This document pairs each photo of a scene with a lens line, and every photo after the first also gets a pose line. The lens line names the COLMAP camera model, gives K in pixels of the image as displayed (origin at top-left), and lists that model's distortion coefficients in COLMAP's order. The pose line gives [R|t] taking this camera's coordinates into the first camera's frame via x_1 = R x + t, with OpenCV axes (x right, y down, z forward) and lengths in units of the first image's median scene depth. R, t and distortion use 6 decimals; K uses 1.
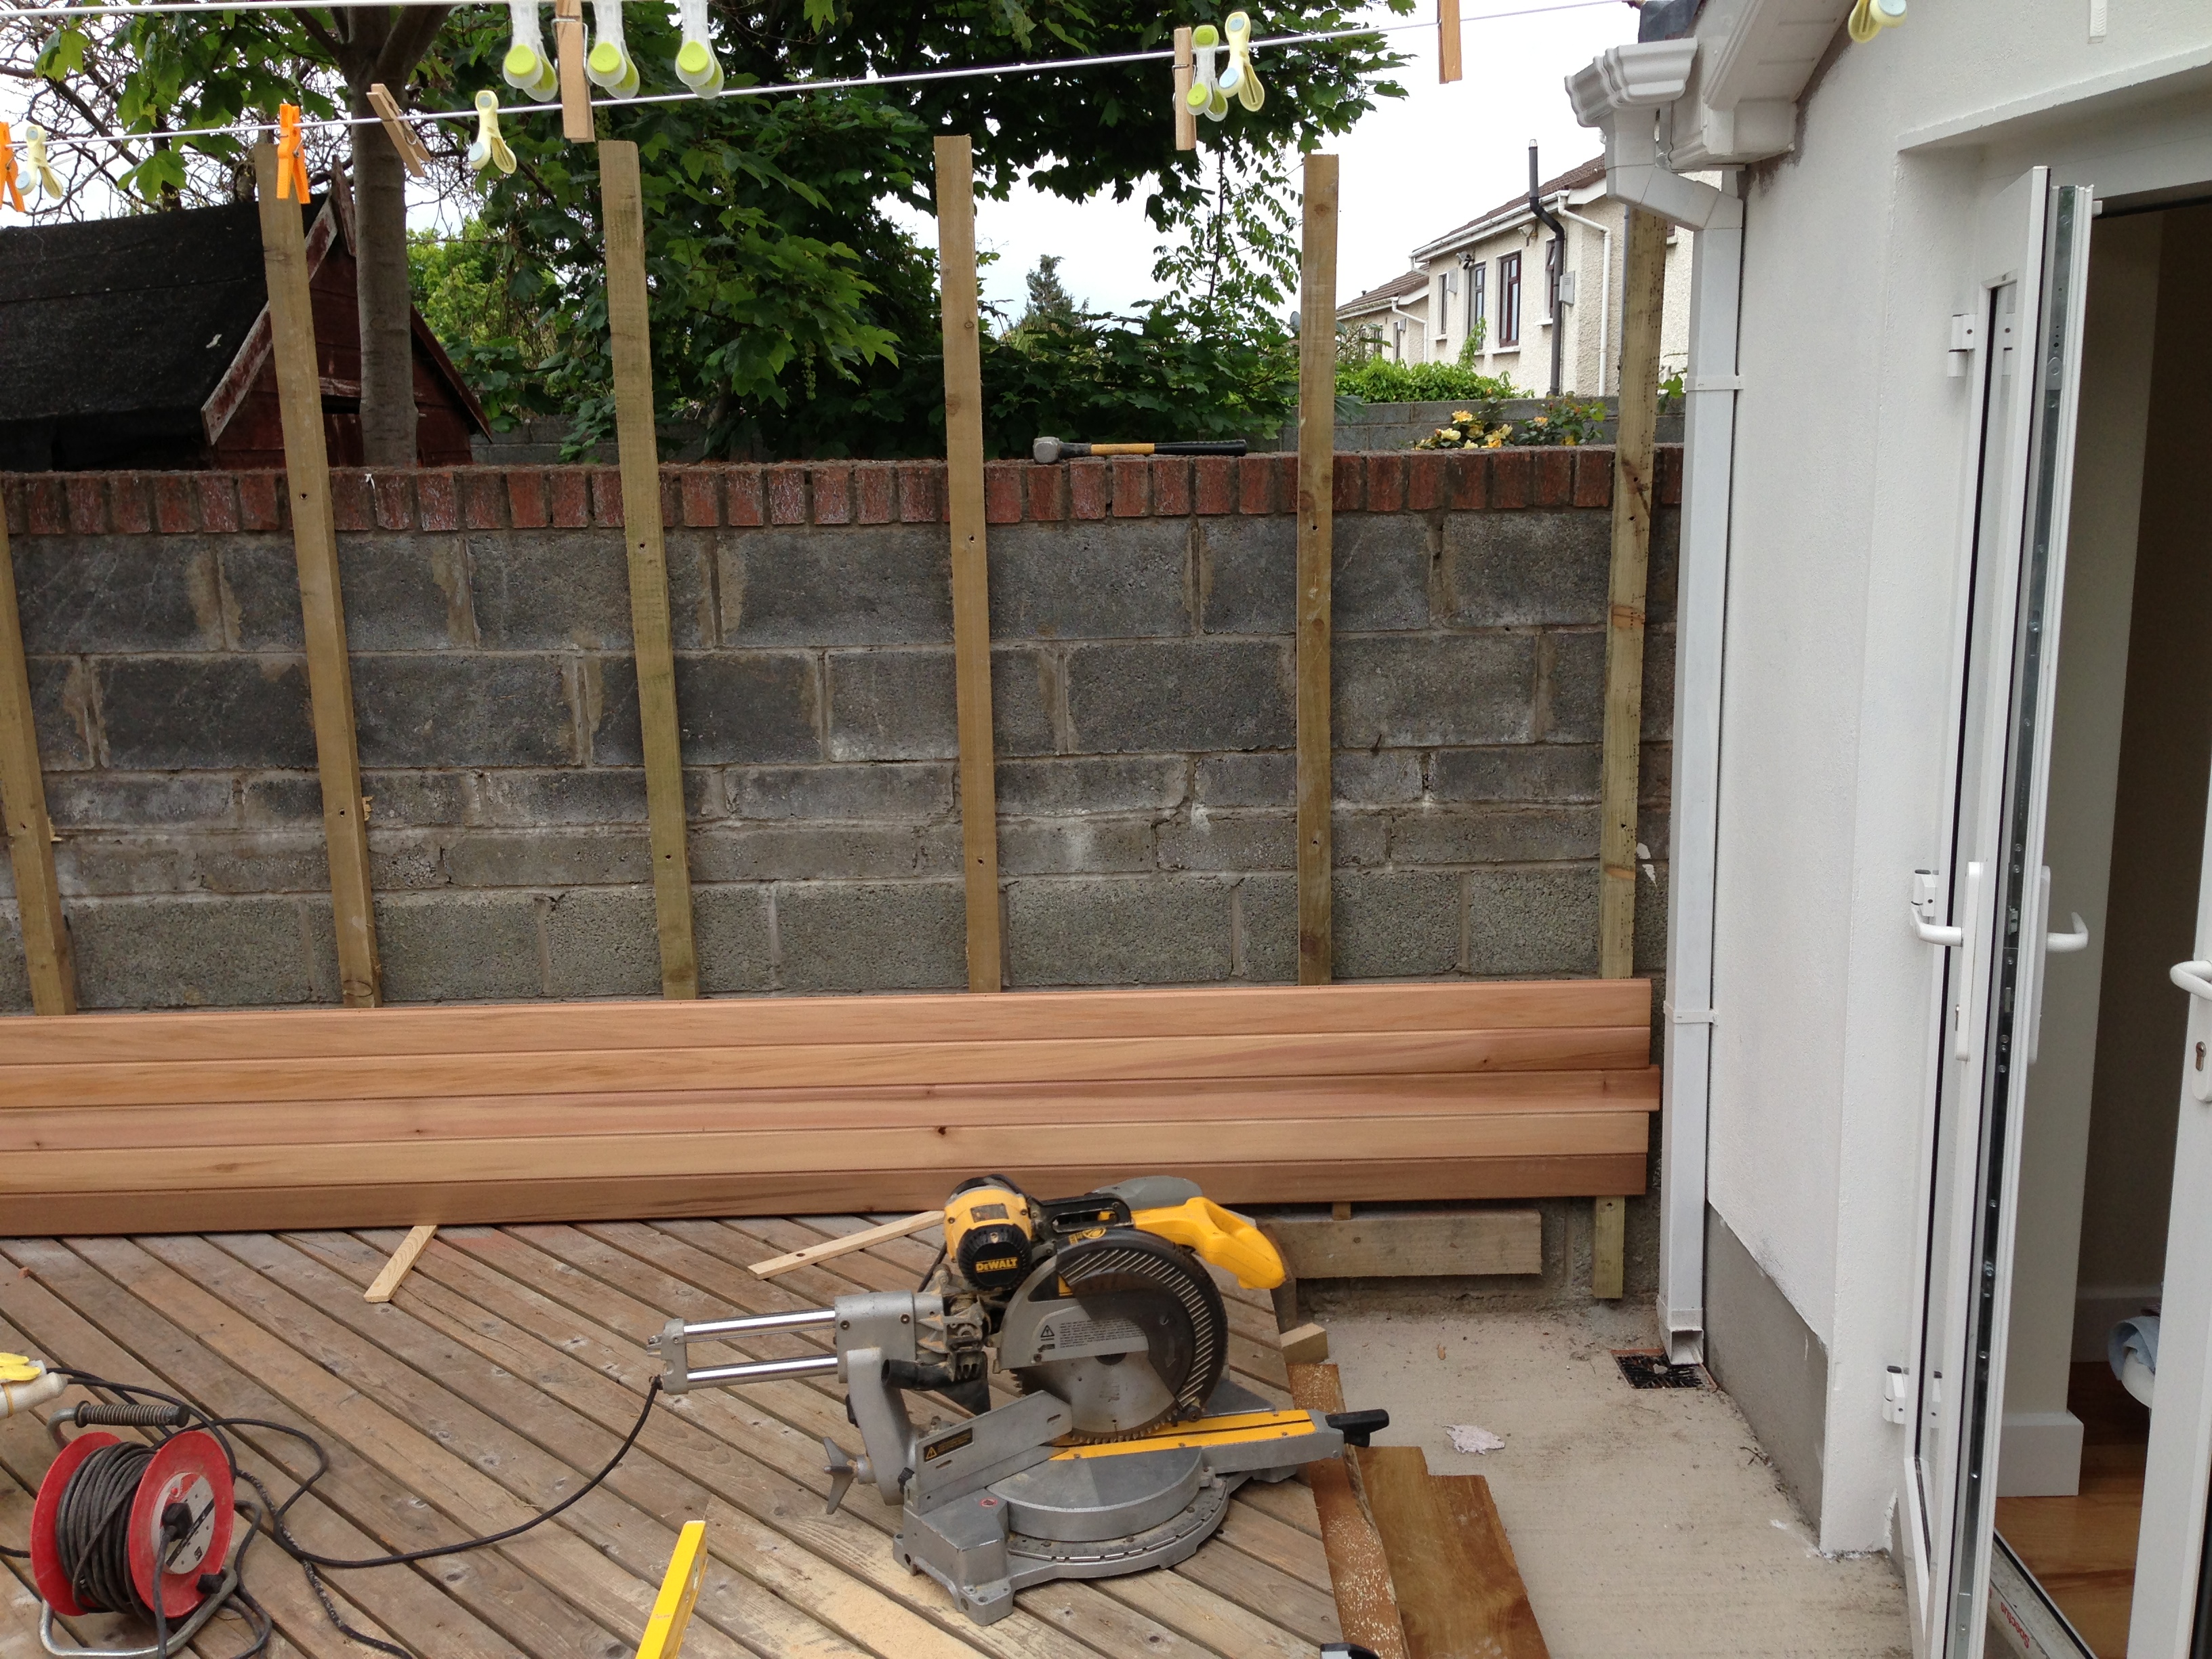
lens RADIAL K [[2012.2, 0, 1135.5], [0, 2012.2, 822.8], [0, 0, 1]] dist [0.131023, -0.216643]
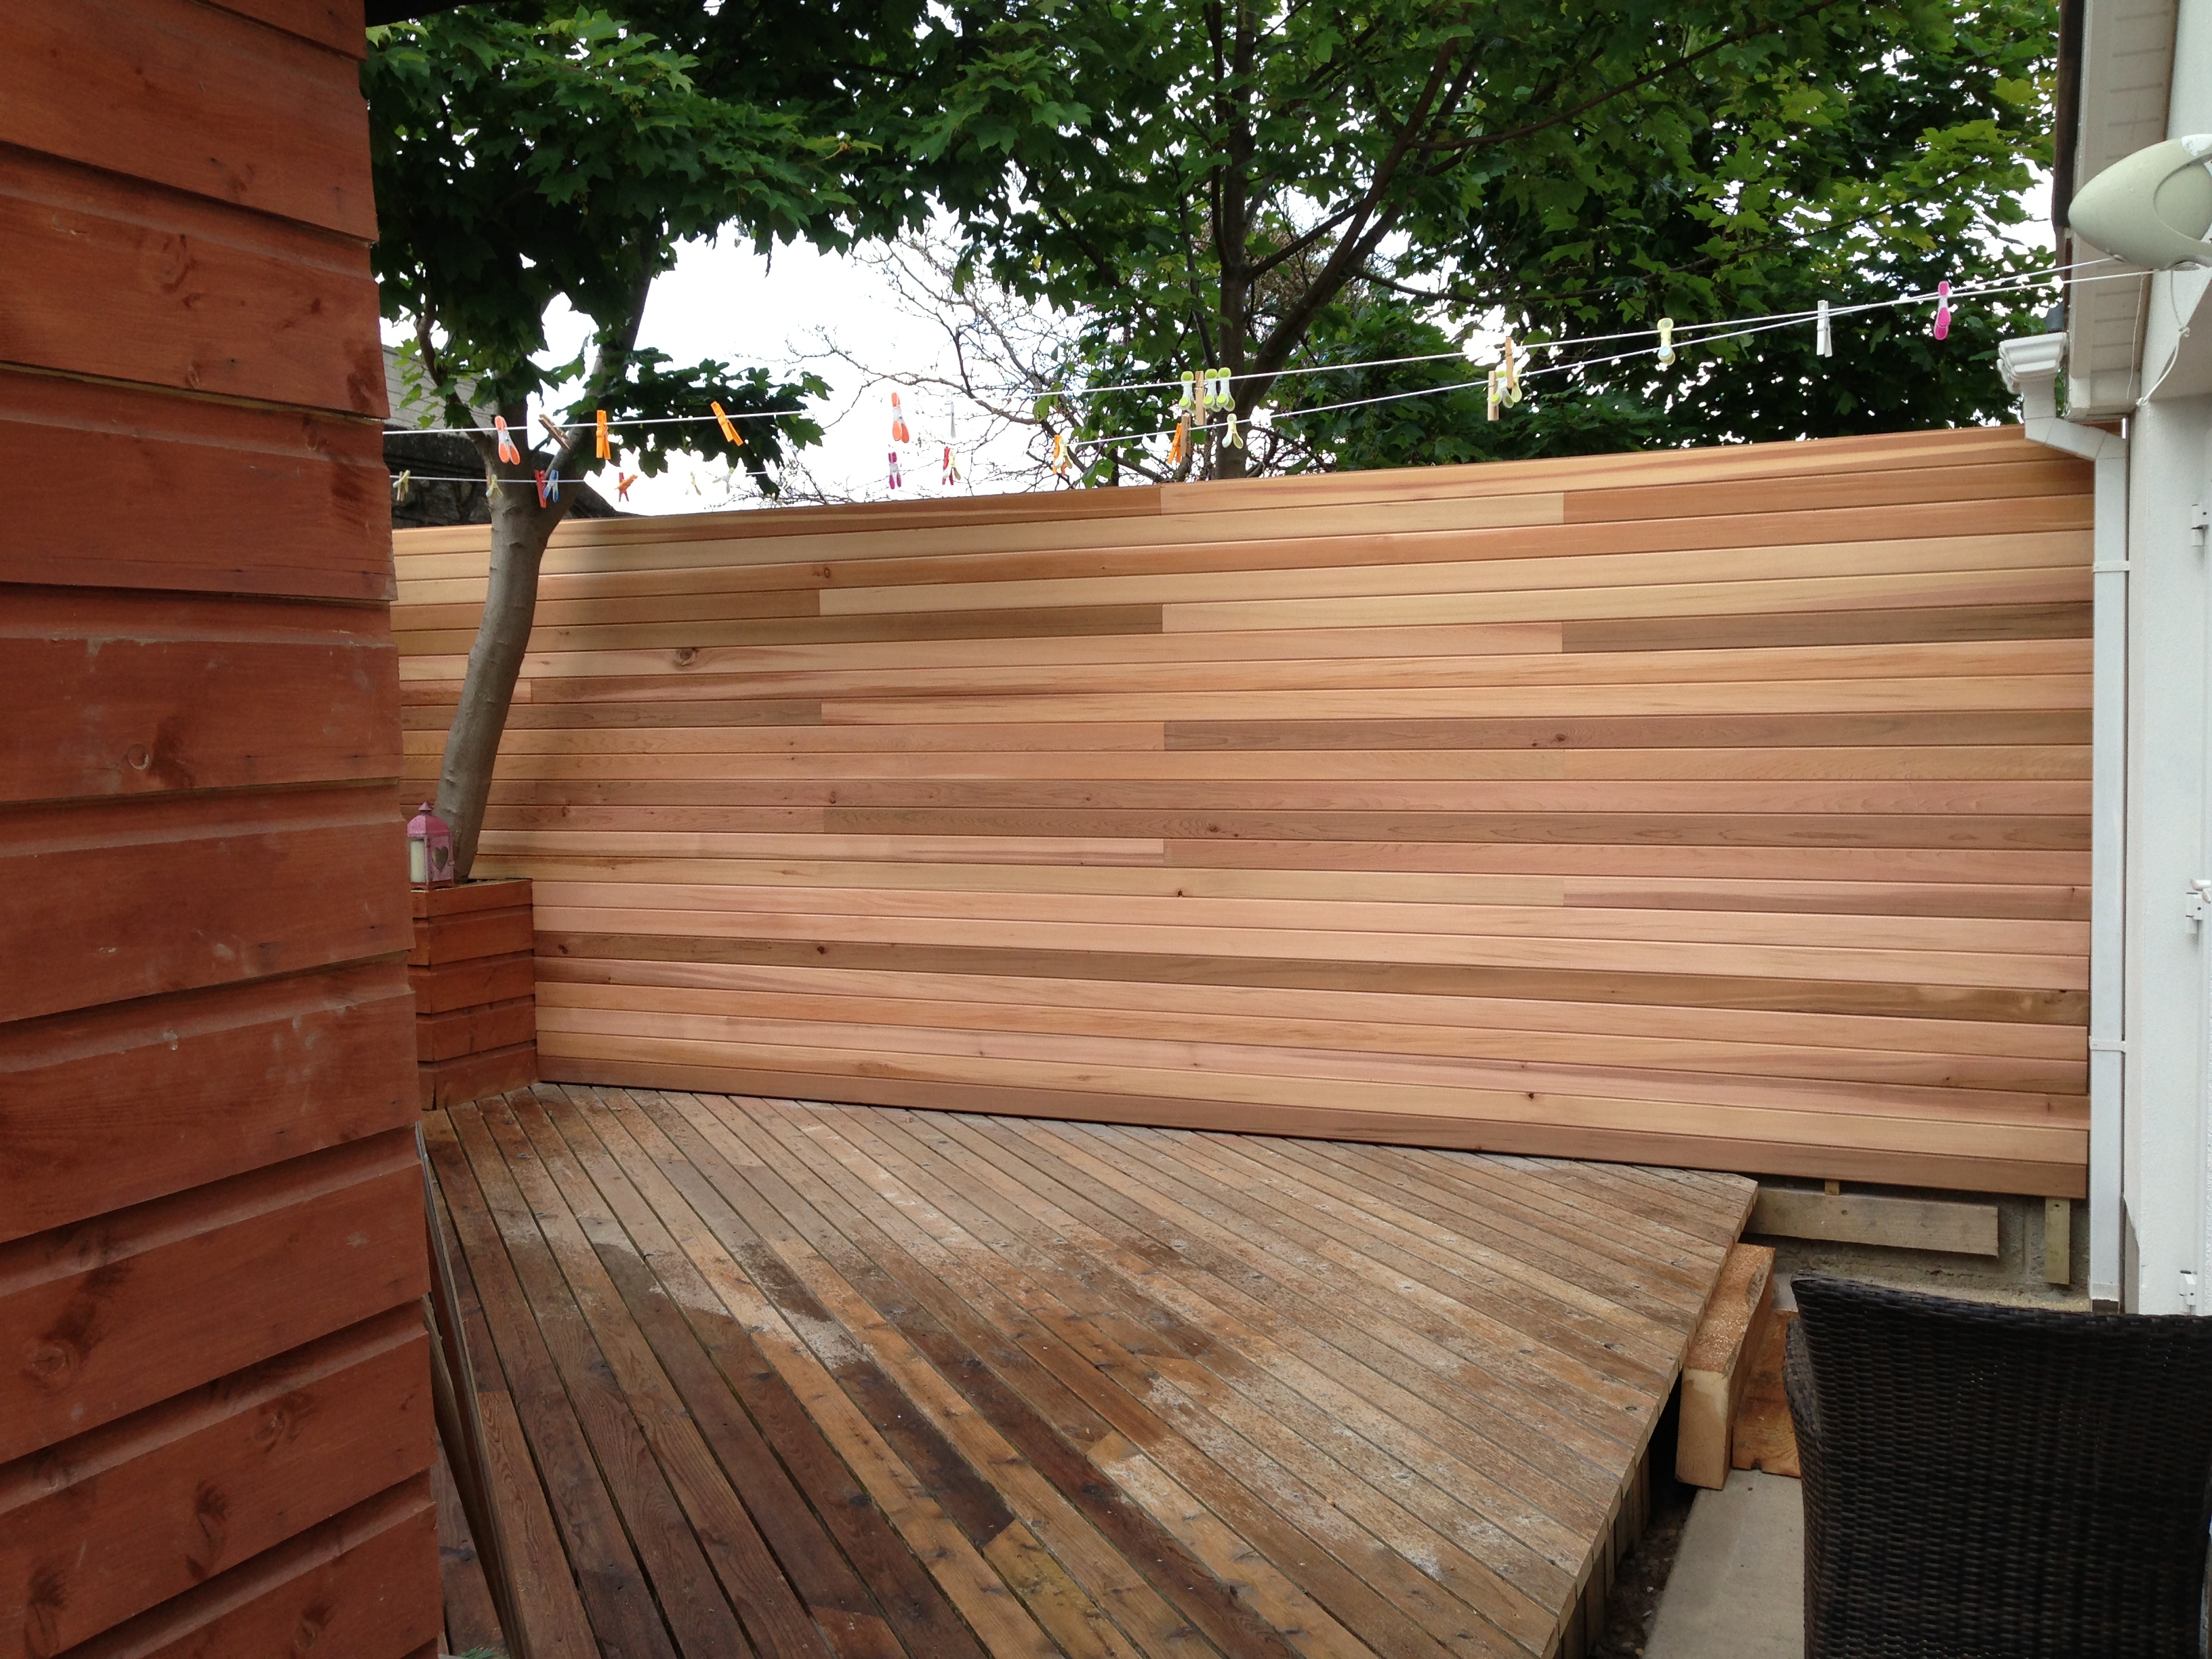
lens RADIAL K [[2012.2, 0, 1135.5], [0, 2012.2, 822.8], [0, 0, 1]] dist [0.131023, -0.216643]
pose [[0.913883, 0.033838, -0.404565, 0.218826], [-0.091352, 0.988104, -0.123712, 0.163585], [0.395567, 0.150016, 0.906103, -0.429538]]
